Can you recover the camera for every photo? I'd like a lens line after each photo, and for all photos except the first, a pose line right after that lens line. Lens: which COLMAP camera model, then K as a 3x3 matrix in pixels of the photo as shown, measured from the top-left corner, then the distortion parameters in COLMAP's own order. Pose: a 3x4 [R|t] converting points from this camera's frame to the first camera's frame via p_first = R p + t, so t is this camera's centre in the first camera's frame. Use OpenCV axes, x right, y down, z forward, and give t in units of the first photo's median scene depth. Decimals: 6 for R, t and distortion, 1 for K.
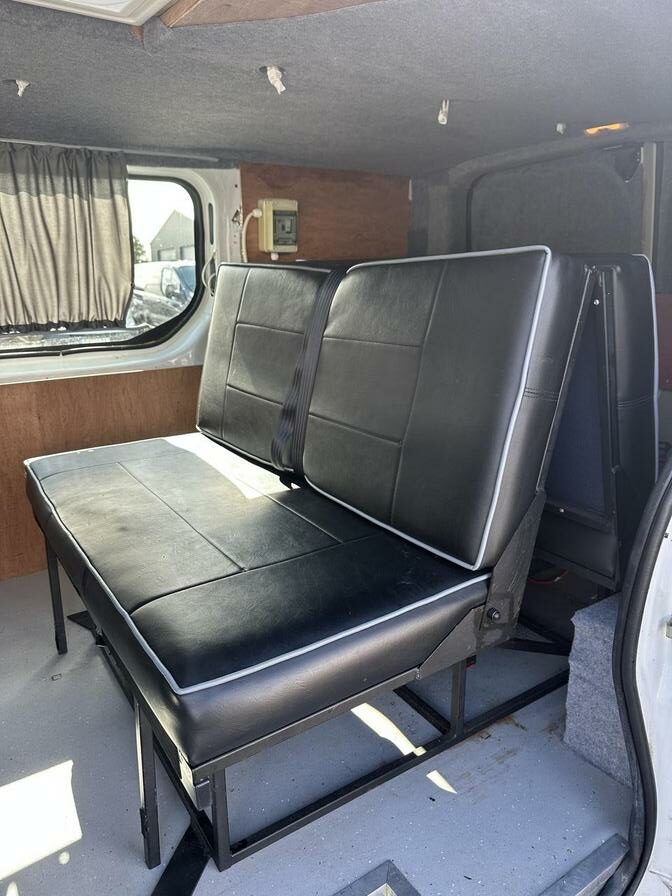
lens RADIAL K [[632.3, 0, 340.6], [0, 632.3, 445.5], [0, 0, 1]] dist [0.026798, -0.029855]
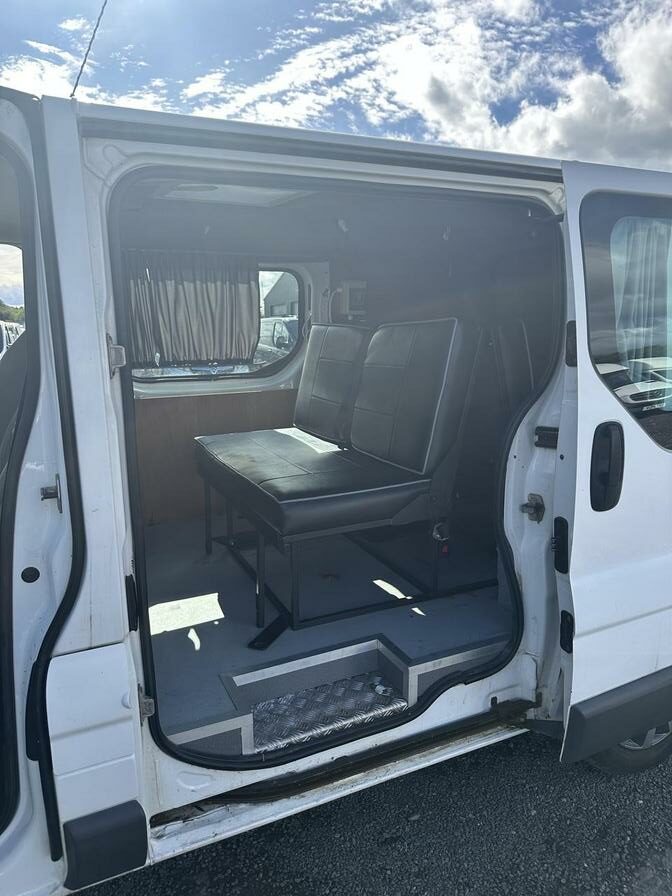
lens RADIAL K [[632.3, 0, 340.8], [0, 632.3, 447.9], [0, 0, 1]] dist [0.026798, -0.029855]
pose [[0.987113, 0.026432, -0.157826, 0.139025], [-0.038126, 0.996709, -0.071532, 0.135987], [0.155416, 0.076628, 0.984873, -0.529509]]
